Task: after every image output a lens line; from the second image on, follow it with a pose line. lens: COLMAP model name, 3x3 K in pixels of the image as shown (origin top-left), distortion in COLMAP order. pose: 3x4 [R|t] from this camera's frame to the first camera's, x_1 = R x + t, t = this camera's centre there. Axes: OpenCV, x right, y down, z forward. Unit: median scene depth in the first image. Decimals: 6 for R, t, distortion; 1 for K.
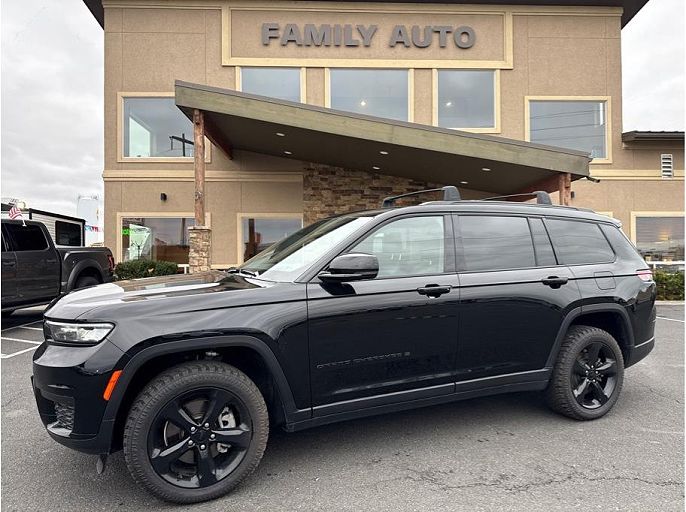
lens RADIAL K [[503.3, 0, 351.0], [0, 503.3, 258.7], [0, 0, 1]] dist [0.053059, -0.080314]
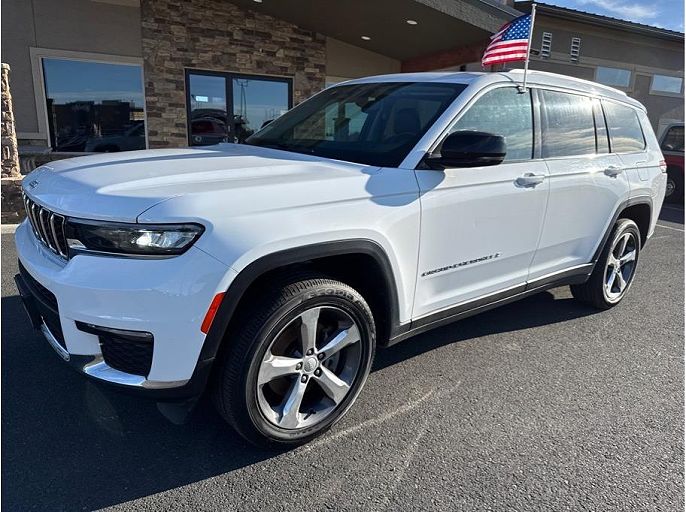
lens RADIAL K [[504.4, 0, 356.8], [0, 504.4, 263.8], [0, 0, 1]] dist [0.013682, -0.010485]
pose [[0.908703, -0.064773, 0.412388, -0.142694], [-0.041545, 0.968952, 0.243735, -0.000032], [-0.415371, -0.238616, 0.877798, 0.234552]]
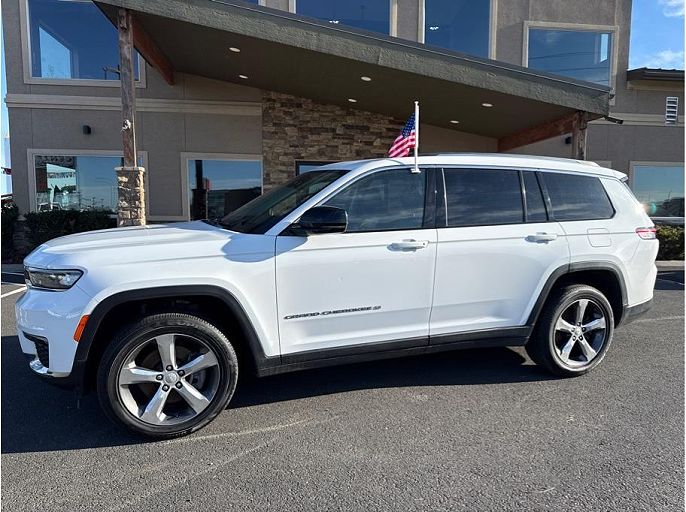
lens RADIAL K [[503.3, 0, 350.8], [0, 503.3, 264.0], [0, 0, 1]] dist [0.053059, -0.080314]
pose [[0.995293, 0.001958, 0.096897, -0.033264], [-0.012338, 0.994221, 0.106642, -0.001898], [-0.096128, -0.107336, 0.989565, 0.154104]]
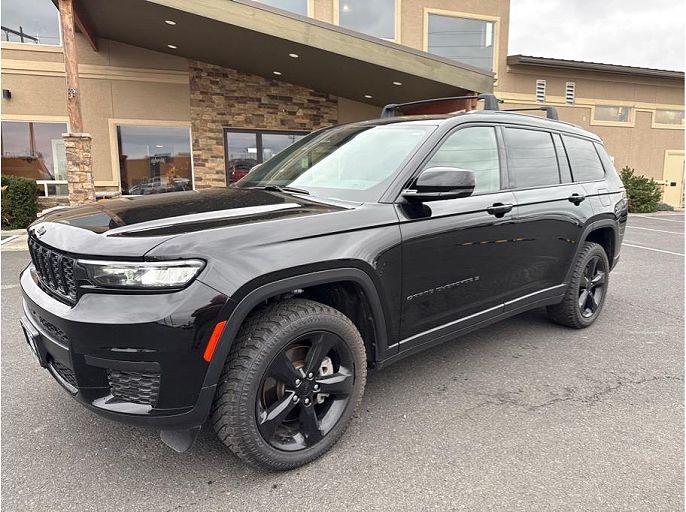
lens RADIAL K [[503.3, 0, 363.4], [0, 503.3, 261.8], [0, 0, 1]] dist [0.053059, -0.080314]
pose [[0.949014, -0.043576, 0.312207, -0.103756], [-0.008778, 0.986363, 0.164352, 0.001950], [-0.315111, -0.158712, 0.935690, 0.053136]]
